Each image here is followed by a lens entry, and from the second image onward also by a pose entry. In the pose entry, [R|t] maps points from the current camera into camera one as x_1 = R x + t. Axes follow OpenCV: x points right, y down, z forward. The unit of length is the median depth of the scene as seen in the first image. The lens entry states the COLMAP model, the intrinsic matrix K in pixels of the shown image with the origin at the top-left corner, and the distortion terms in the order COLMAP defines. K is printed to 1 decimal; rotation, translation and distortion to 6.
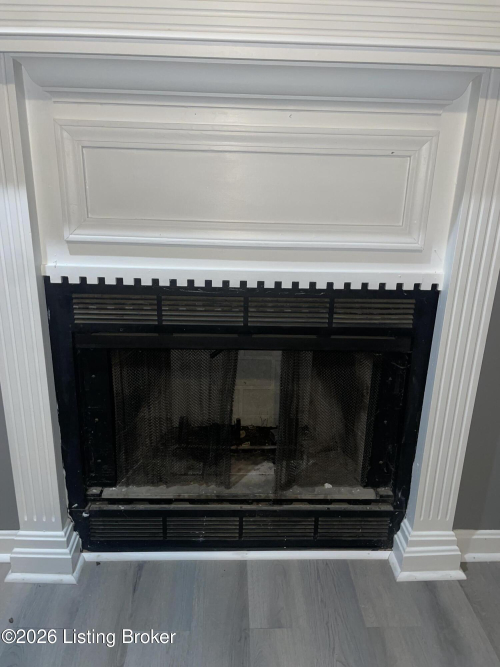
lens RADIAL K [[508.2, 0, 250.2], [0, 508.2, 323.6], [0, 0, 1]] dist [0.079785, -0.104028]
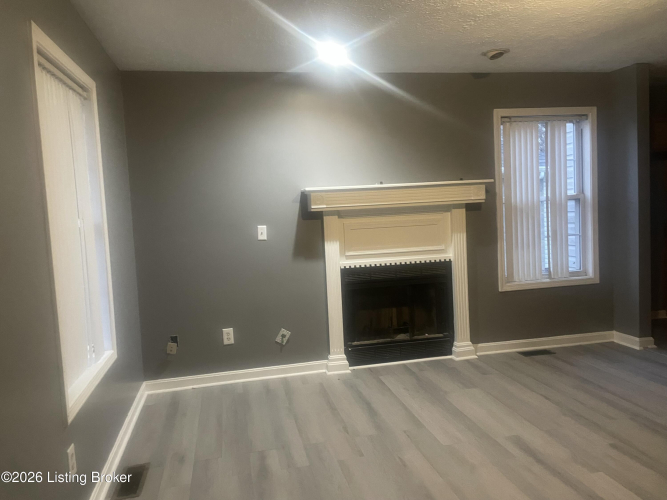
lens RADIAL K [[508.2, 0, 323.9], [0, 508.2, 238.1], [0, 0, 1]] dist [0.079785, -0.104028]
pose [[0.984542, -0.085320, 0.152962, -0.862178], [0.123502, 0.957440, -0.260874, 0.508209], [-0.124194, 0.275733, 0.953177, -1.925309]]
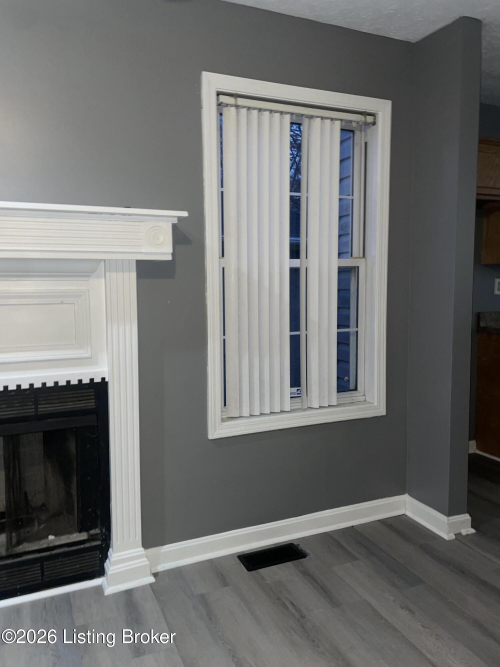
lens RADIAL K [[508.2, 0, 245.5], [0, 508.2, 323.1], [0, 0, 1]] dist [0.079785, -0.104028]
pose [[0.929586, -0.064524, 0.362913, 0.183159], [0.150388, 0.965278, -0.213593, 0.150044], [-0.336530, 0.253131, 0.907013, -0.578397]]
